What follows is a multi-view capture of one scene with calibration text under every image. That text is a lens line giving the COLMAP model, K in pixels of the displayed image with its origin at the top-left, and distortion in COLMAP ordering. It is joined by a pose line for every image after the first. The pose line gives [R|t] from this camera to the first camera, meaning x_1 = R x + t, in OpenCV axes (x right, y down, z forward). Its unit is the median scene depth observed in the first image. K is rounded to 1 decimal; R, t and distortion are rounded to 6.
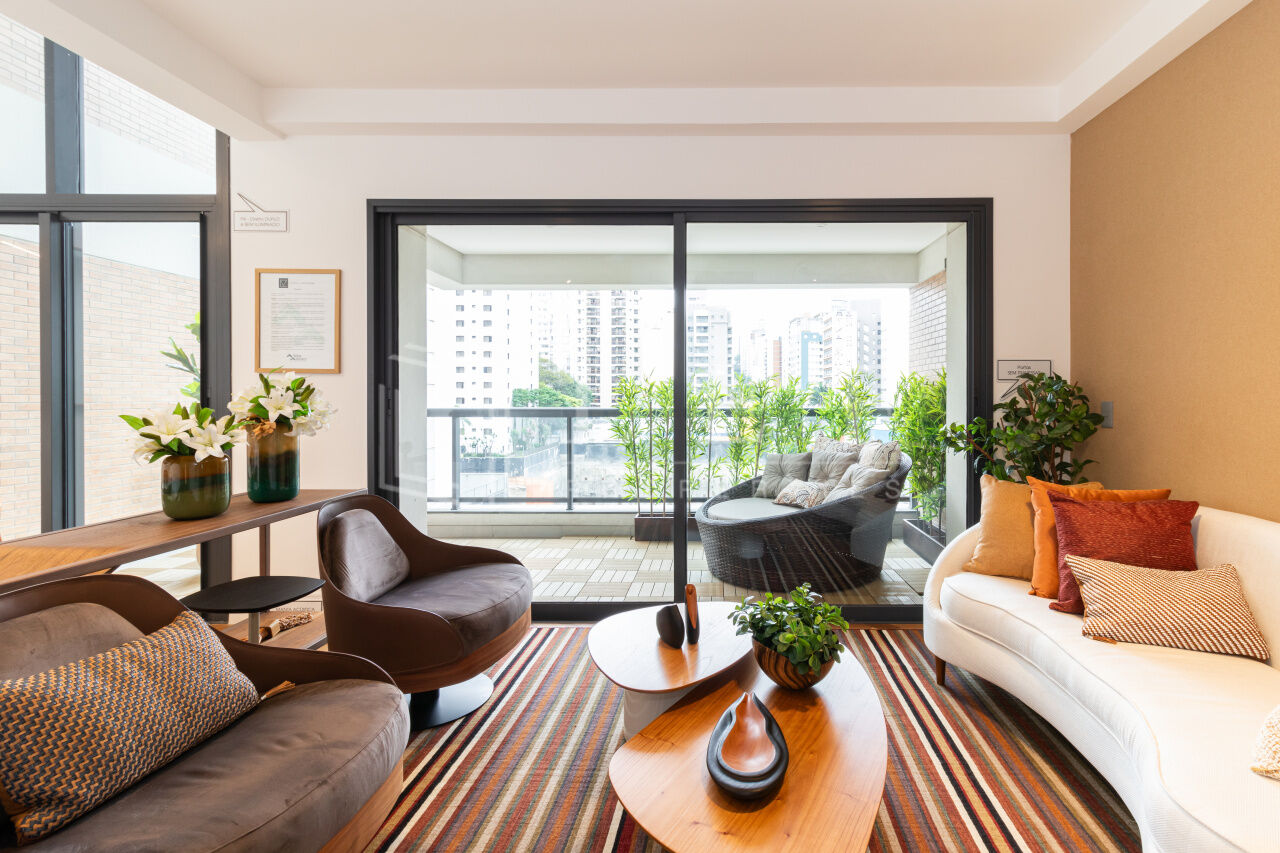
lens RADIAL K [[603.6, 0, 712.7], [0, 603.6, 398.6], [0, 0, 1]] dist [0.004260, 0.002748]
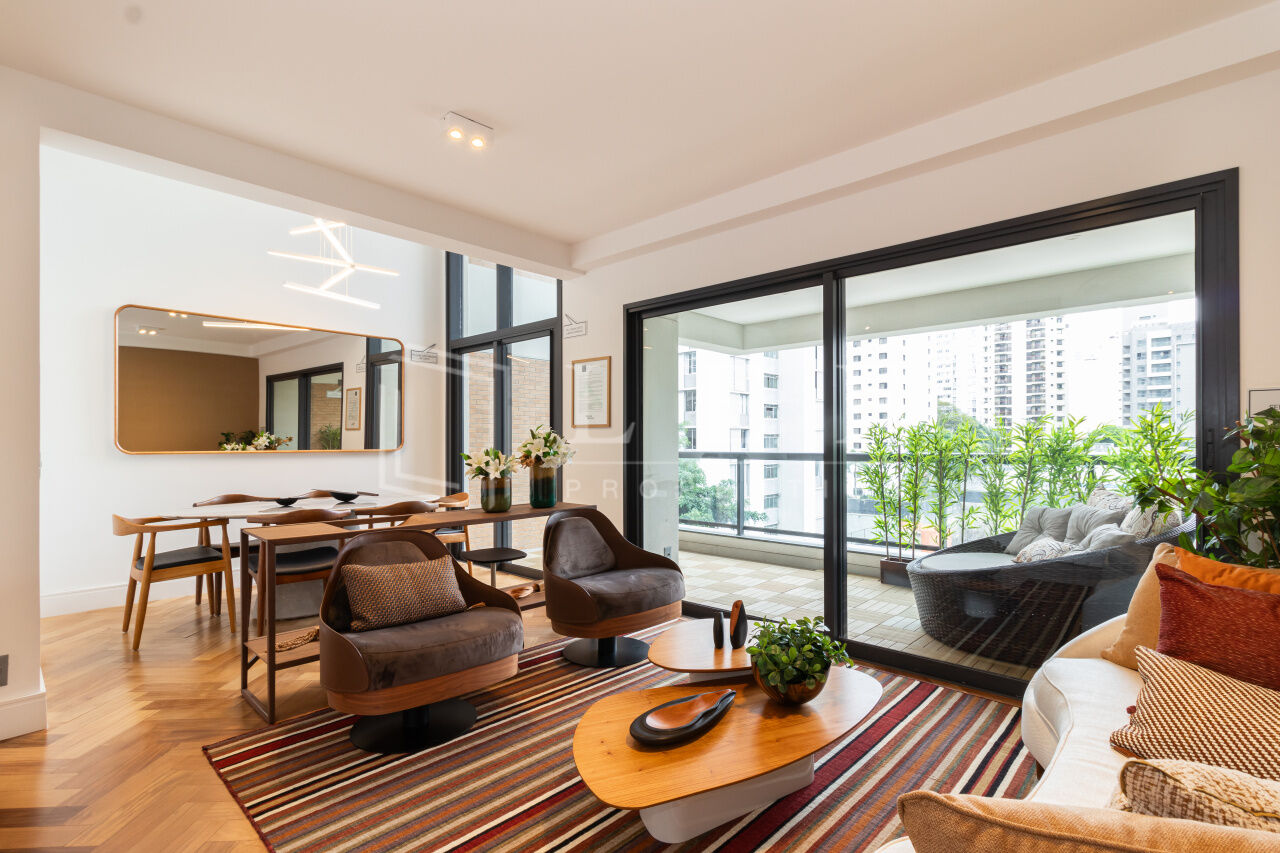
lens RADIAL K [[593.4, 0, 677.4], [0, 593.4, 436.7], [0, 0, 1]] dist [0.003703, 0.001245]
pose [[0.759016, -0.009106, -0.651008, 0.397903], [0.001964, 0.999930, -0.011696, -0.001227], [0.651069, 0.007599, 0.758981, 0.017171]]
